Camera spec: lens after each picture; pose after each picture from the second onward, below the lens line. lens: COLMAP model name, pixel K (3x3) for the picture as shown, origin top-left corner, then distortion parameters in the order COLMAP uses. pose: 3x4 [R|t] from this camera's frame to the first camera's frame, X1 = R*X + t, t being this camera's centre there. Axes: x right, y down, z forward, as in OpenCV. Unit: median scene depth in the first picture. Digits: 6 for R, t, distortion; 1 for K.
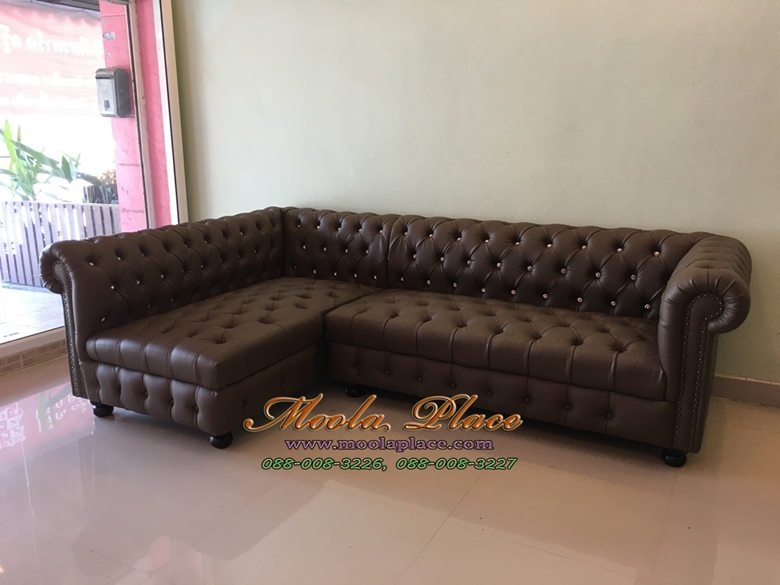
lens RADIAL K [[652.6, 0, 390.0], [0, 652.6, 292.5], [0, 0, 1]] dist [0.060131, 0.001419]
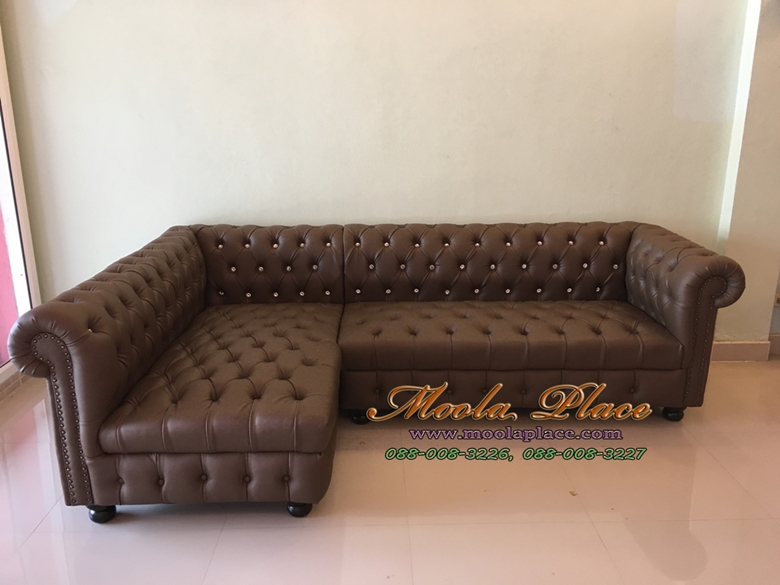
lens RADIAL K [[648.1, 0, 390.1], [0, 648.1, 303.1], [0, 0, 1]] dist [0.046222, -0.002250]
pose [[0.875244, -0.141224, 0.462606, -0.491177], [0.119083, 0.989902, 0.076893, -0.091860], [-0.468794, -0.012212, 0.883223, 0.172629]]
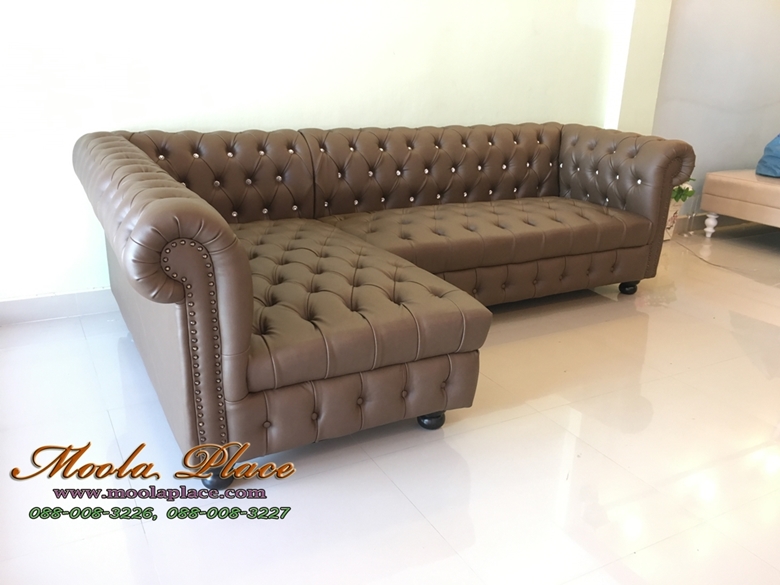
lens RADIAL K [[652.6, 0, 390.0], [0, 652.6, 292.5], [0, 0, 1]] dist [0.060131, 0.001419]
pose [[0.559461, -0.260037, 0.787010, -0.824631], [0.171658, 0.965277, 0.196912, -0.082295], [-0.810886, 0.024932, 0.584672, 0.547742]]
